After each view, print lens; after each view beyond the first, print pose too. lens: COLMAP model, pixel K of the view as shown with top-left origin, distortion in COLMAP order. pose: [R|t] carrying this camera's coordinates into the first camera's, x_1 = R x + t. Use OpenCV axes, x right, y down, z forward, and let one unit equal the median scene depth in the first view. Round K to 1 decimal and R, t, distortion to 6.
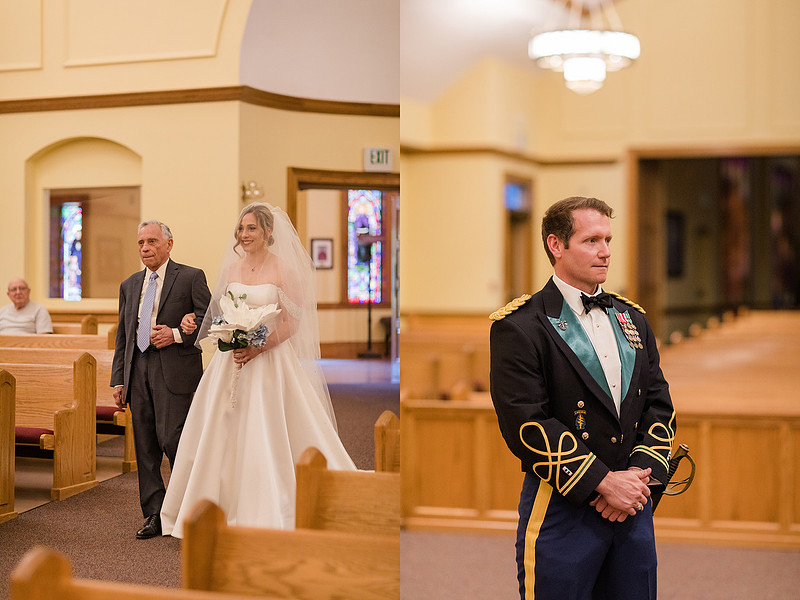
lens RADIAL K [[1906.6, 0, 400.0], [0, 1906.6, 300.0], [0, 0, 1]] dist [-0.813495, -0.382740]
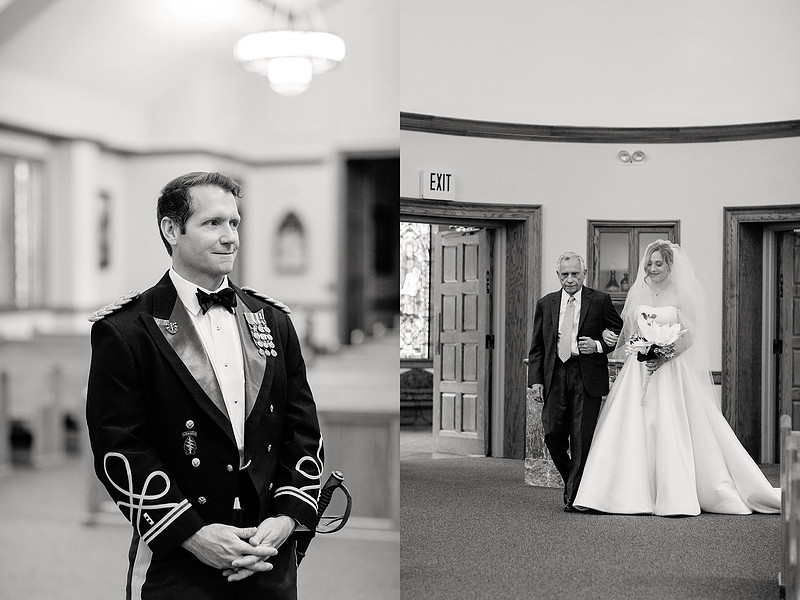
lens RADIAL K [[1892.6, 0, 400.0], [0, 1892.6, 300.0], [0, 0, 1]] dist [-2.037501, -0.351103]
pose [[0.987737, -0.001597, 0.156118, 0.057003], [0.001435, 0.999998, 0.001152, 0.000663], [-0.156119, -0.000914, 0.987738, 0.202766]]
